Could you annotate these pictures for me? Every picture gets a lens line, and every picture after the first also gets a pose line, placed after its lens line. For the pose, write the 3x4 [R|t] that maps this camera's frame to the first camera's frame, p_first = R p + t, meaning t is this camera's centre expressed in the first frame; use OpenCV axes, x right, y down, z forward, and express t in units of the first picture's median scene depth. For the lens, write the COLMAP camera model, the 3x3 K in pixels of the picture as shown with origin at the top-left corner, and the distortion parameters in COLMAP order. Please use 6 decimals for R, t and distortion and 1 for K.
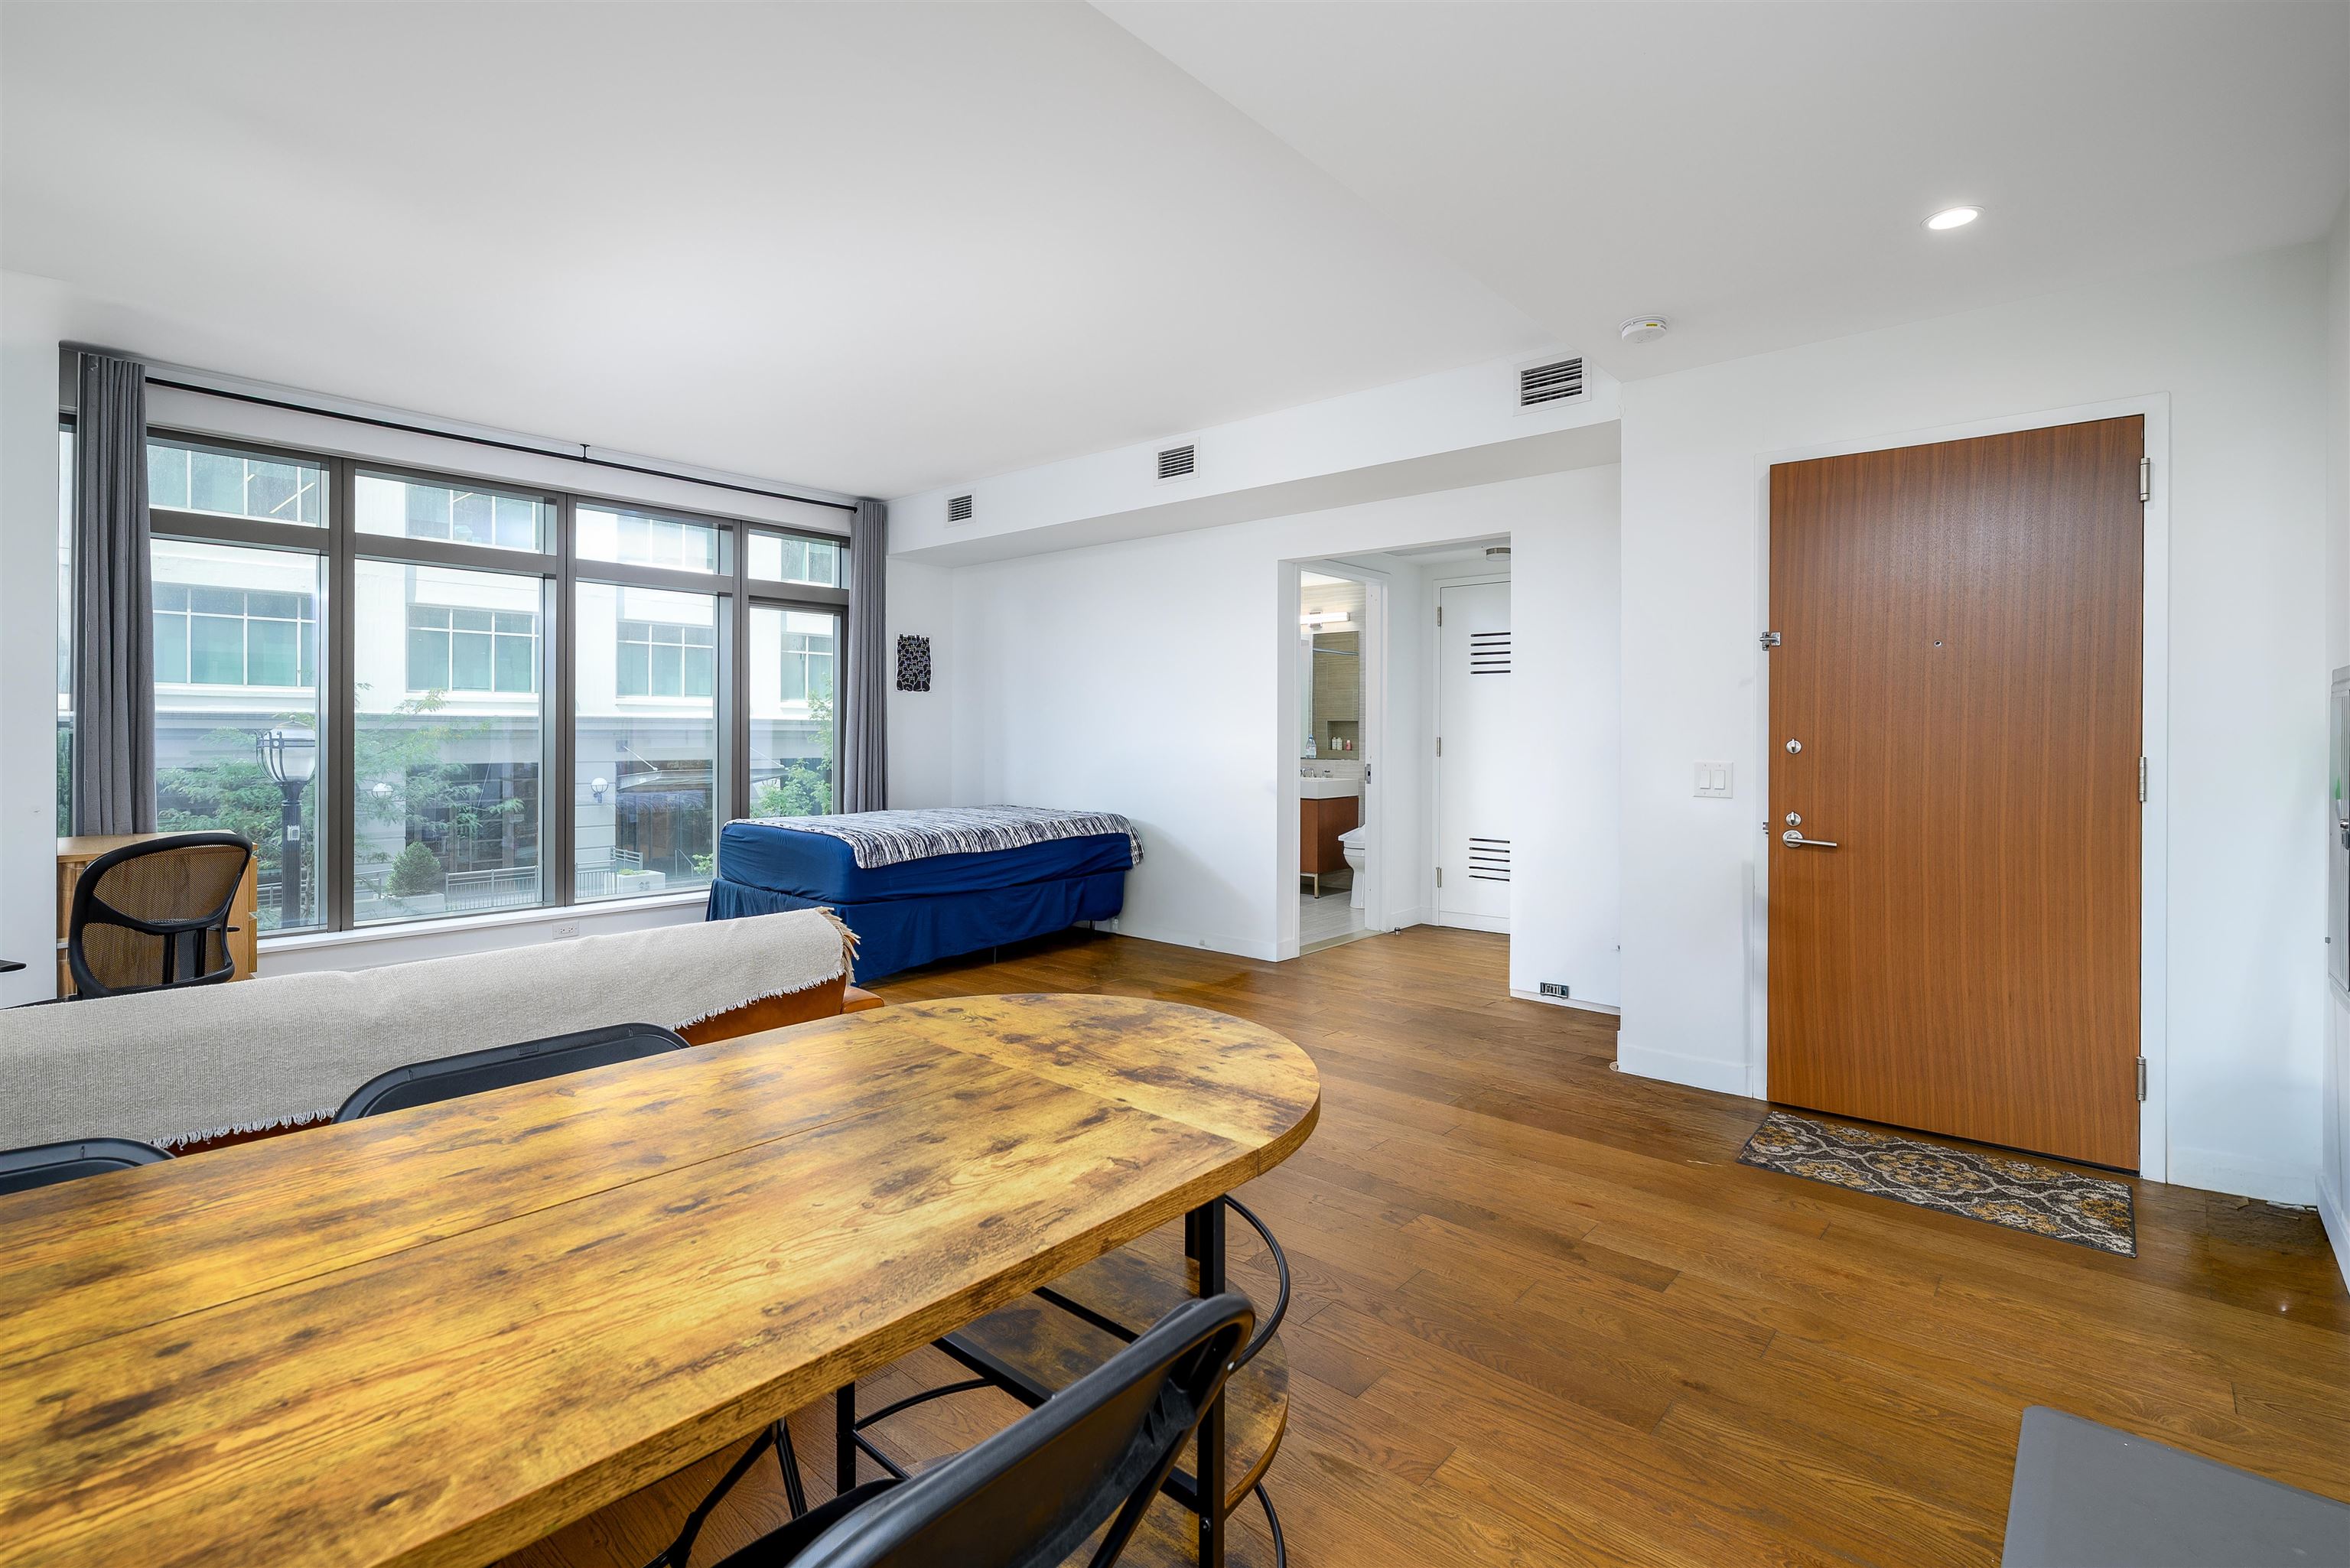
lens RADIAL K [[1055.4, 0, 1180.0], [0, 1055.4, 757.8], [0, 0, 1]] dist [-0.015823, 0.000064]
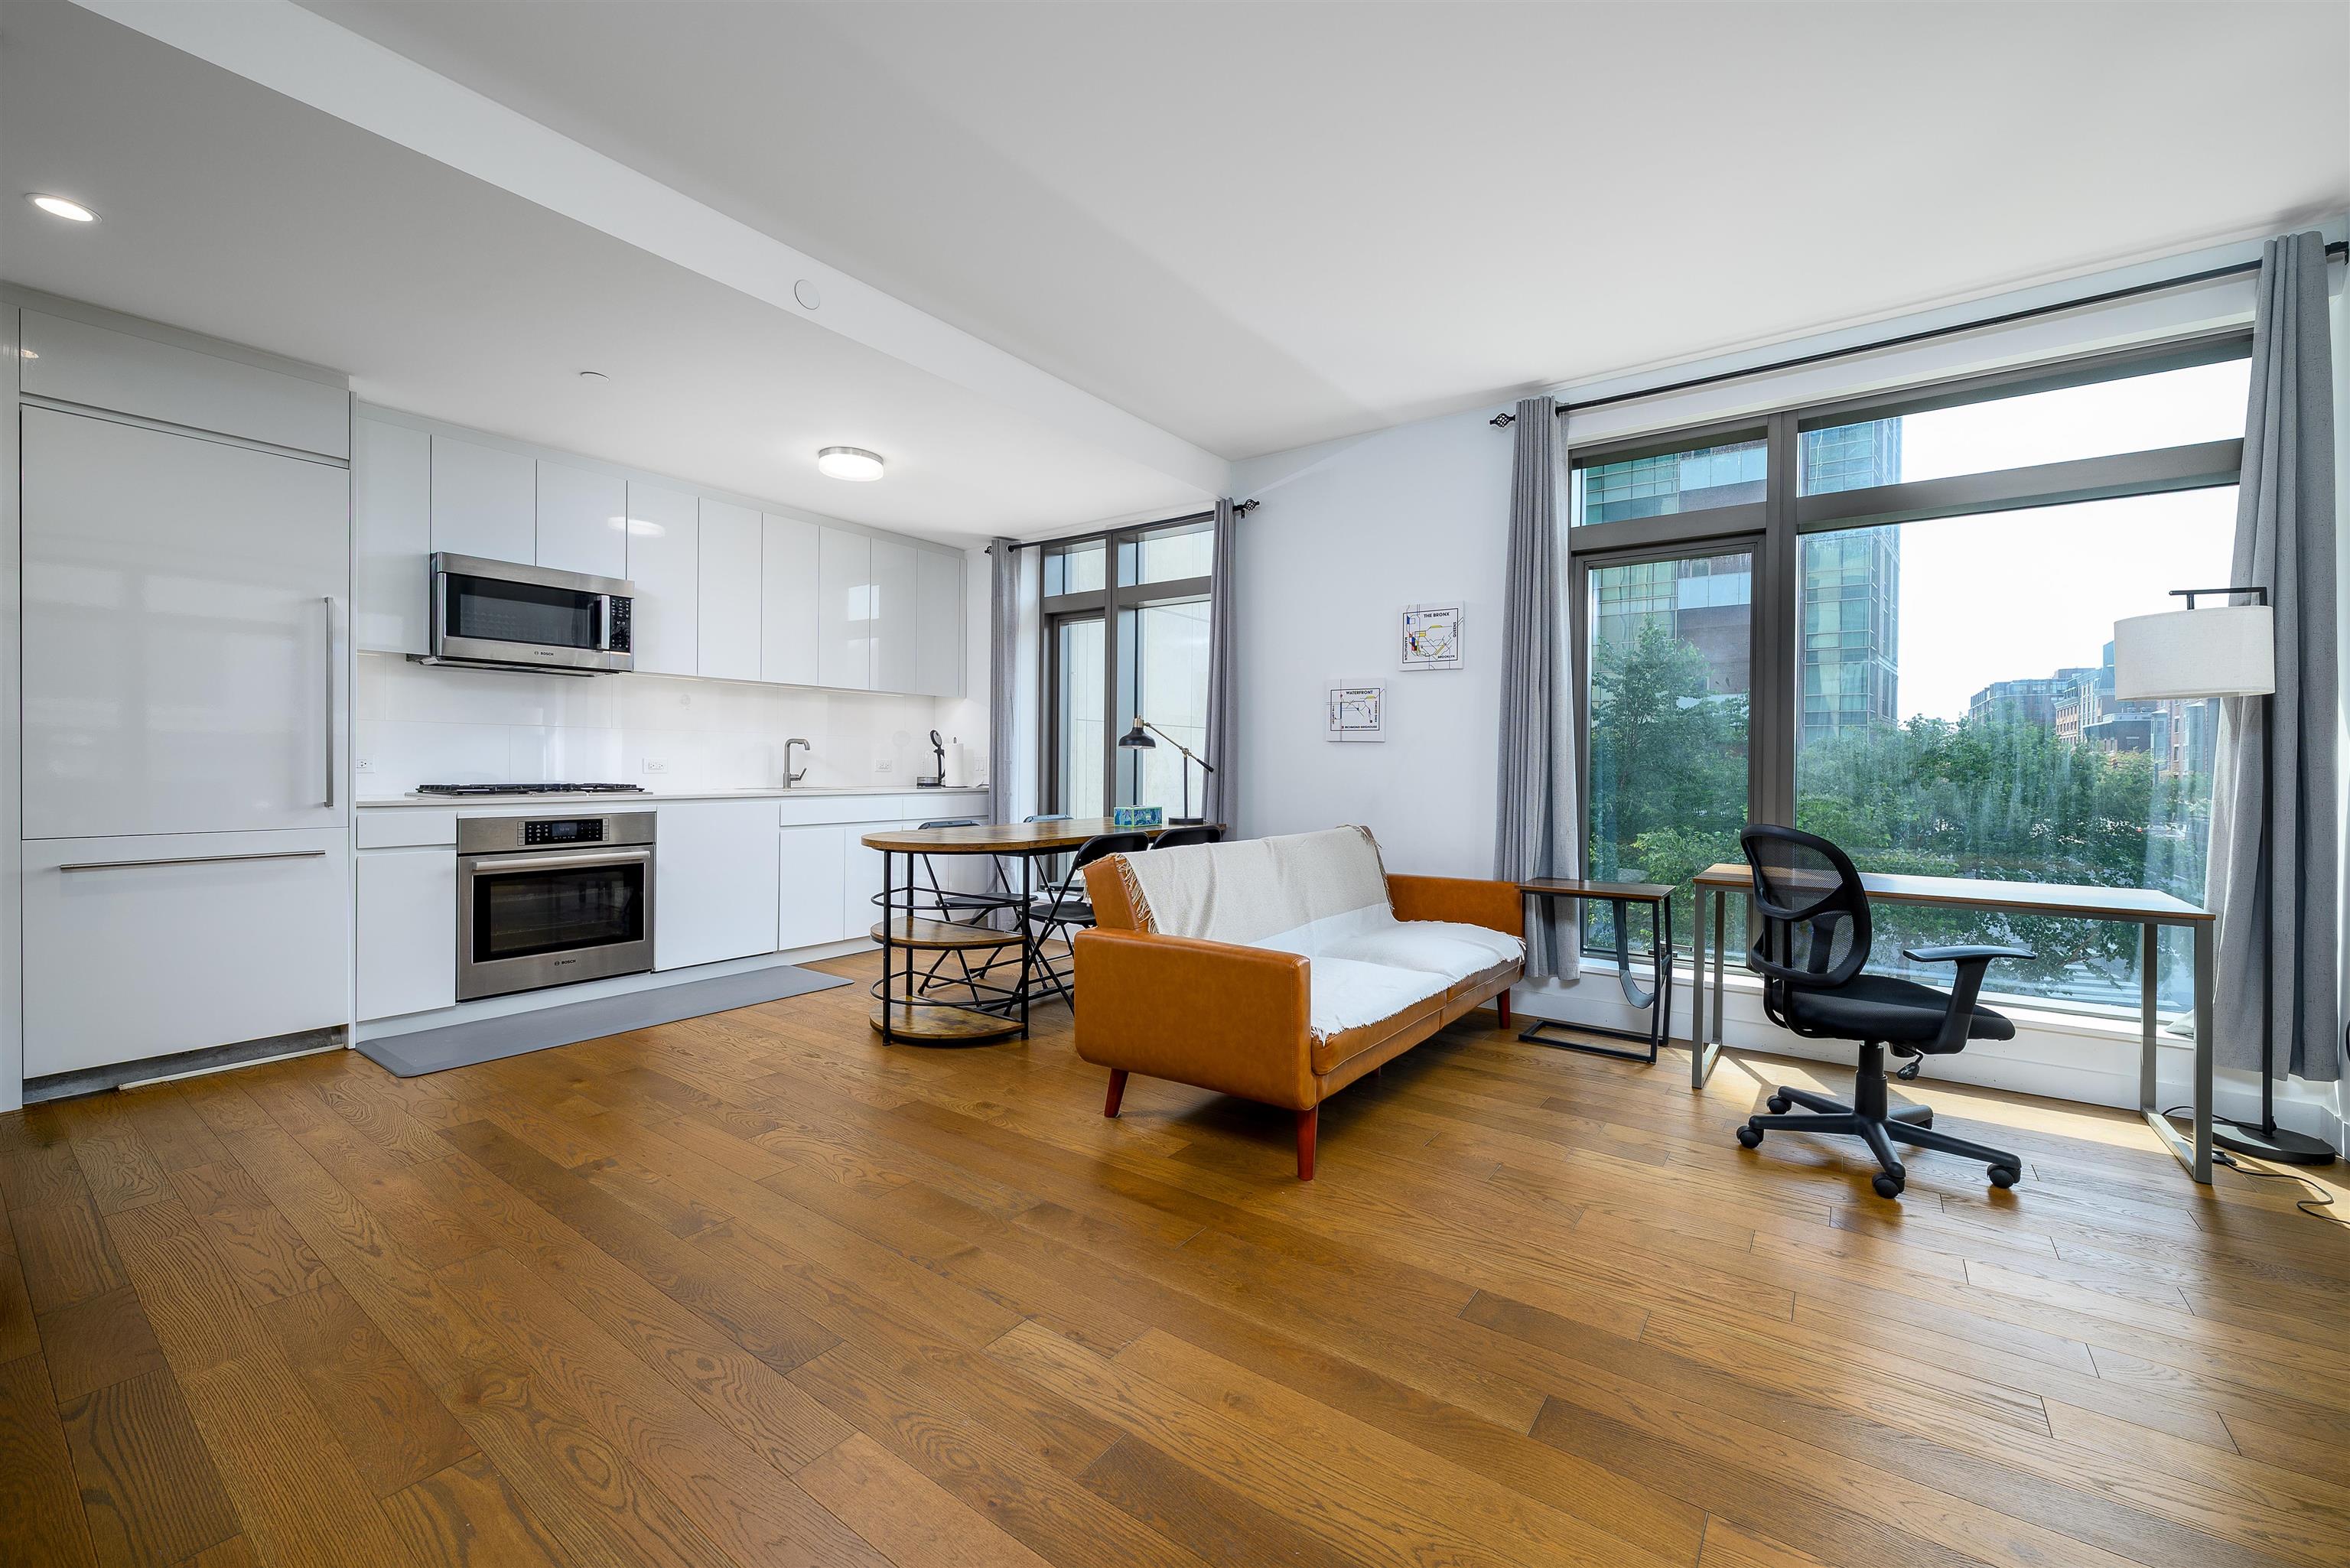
lens RADIAL K [[942.6, 0, 1175.0], [0, 942.6, 784.0], [0, 0, 1]] dist [-0.006302, 0.000157]
pose [[-0.995747, -0.013539, -0.091132, -0.124544], [-0.017405, 0.998976, 0.041764, 0.001014], [0.090474, 0.043173, -0.994963, 0.879221]]
